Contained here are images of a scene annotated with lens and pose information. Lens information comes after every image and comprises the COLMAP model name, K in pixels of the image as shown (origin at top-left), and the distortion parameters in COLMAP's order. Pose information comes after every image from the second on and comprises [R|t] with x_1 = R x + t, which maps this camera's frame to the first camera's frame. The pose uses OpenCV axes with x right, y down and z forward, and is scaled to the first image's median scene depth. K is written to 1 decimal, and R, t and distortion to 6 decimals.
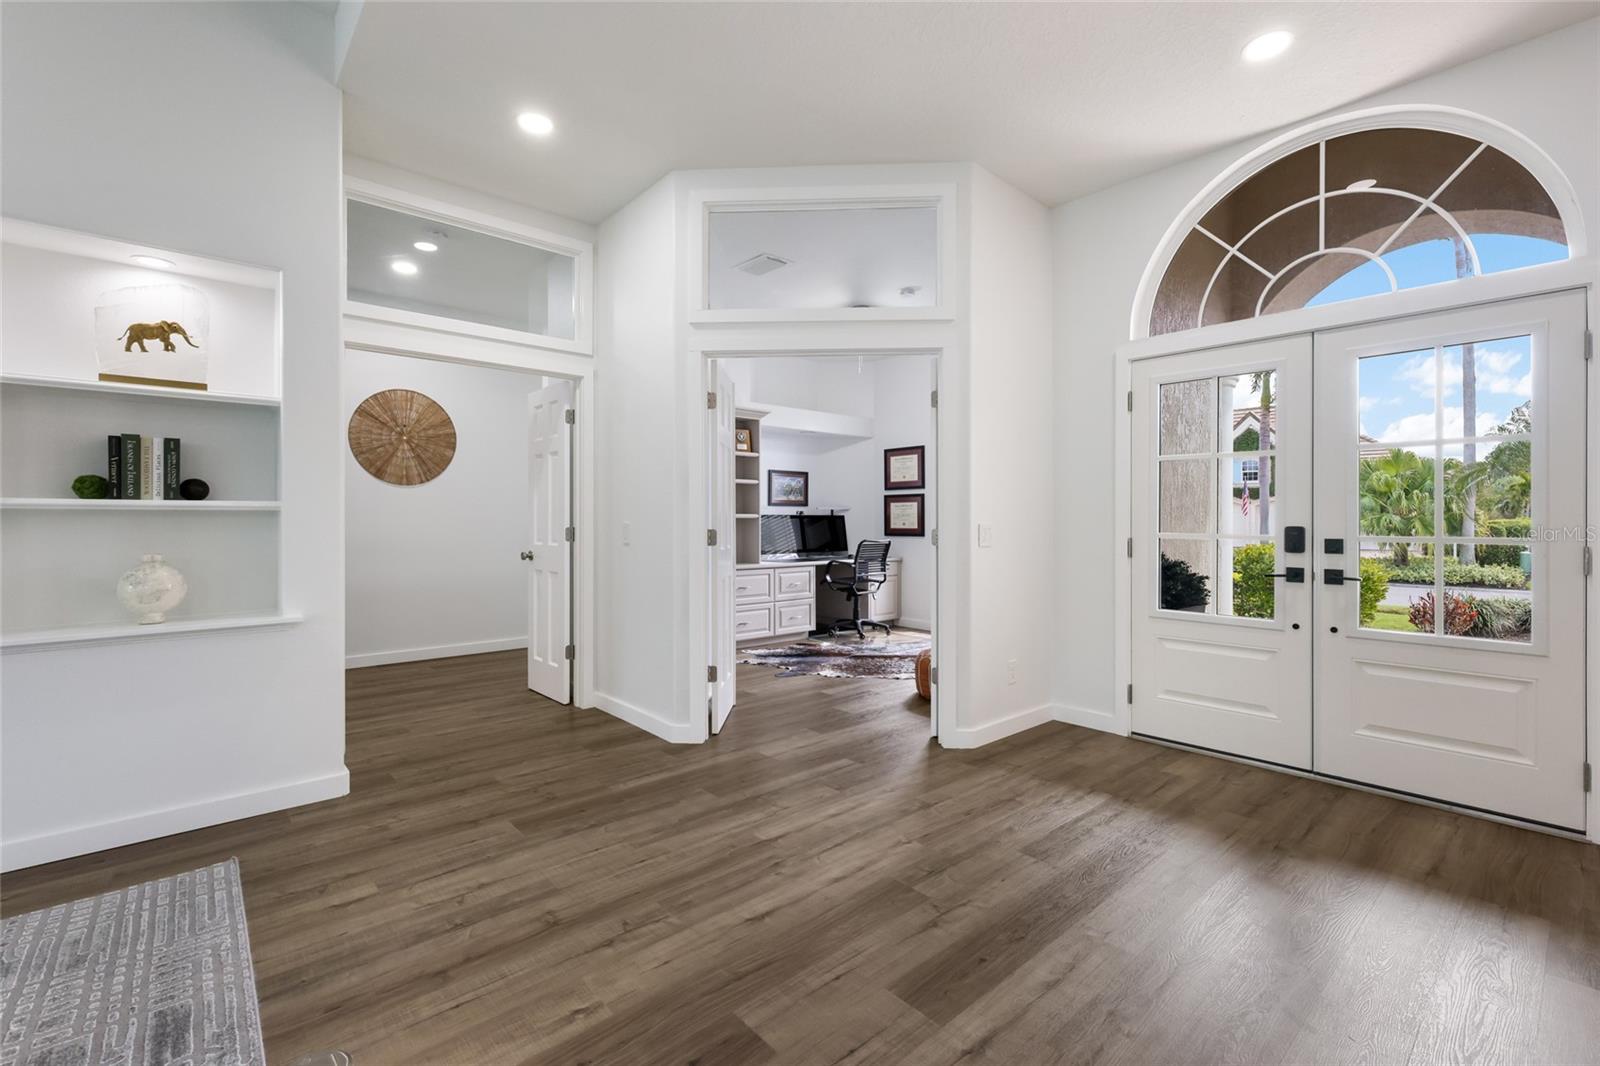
lens RADIAL K [[701.9, 0, 803.4], [0, 701.9, 524.3], [0, 0, 1]] dist [0.001276, 0.000157]
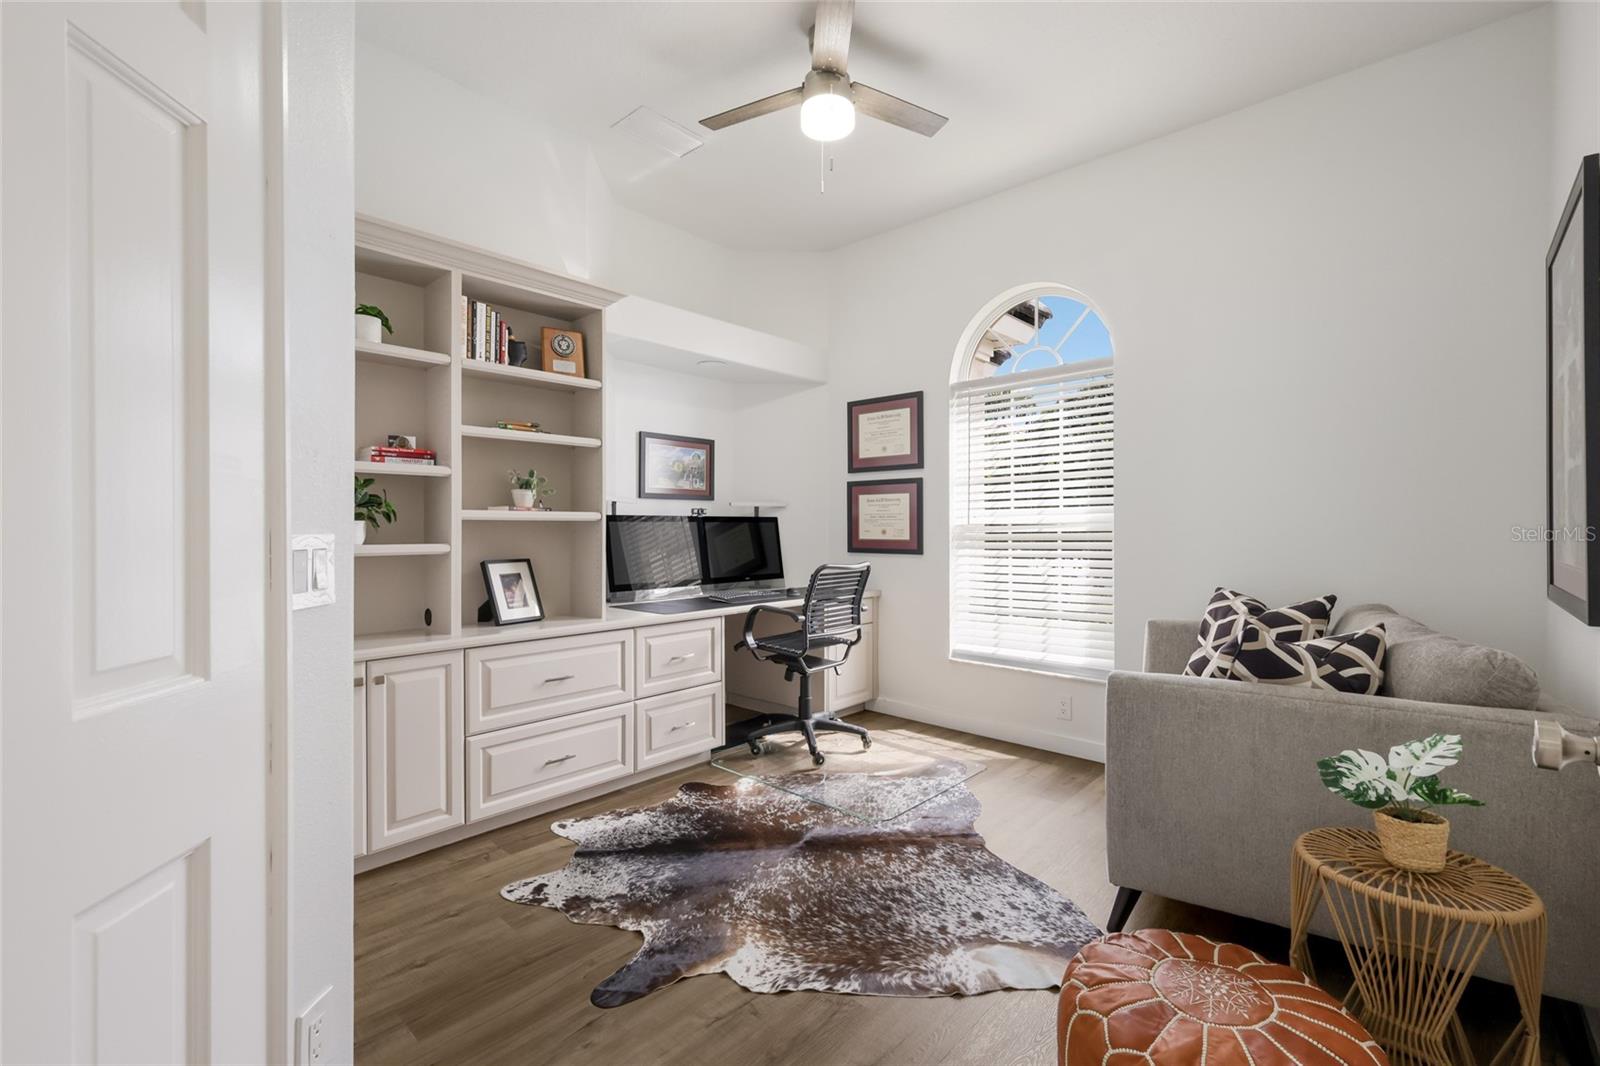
lens RADIAL K [[701.9, 0, 803.4], [0, 701.9, 524.3], [0, 0, 1]] dist [0.001276, 0.000157]
pose [[0.993261, 0.001535, 0.115887, 0.013395], [-0.001004, 0.999989, -0.004642, -0.004052], [-0.115892, 0.004494, 0.993252, 0.453103]]
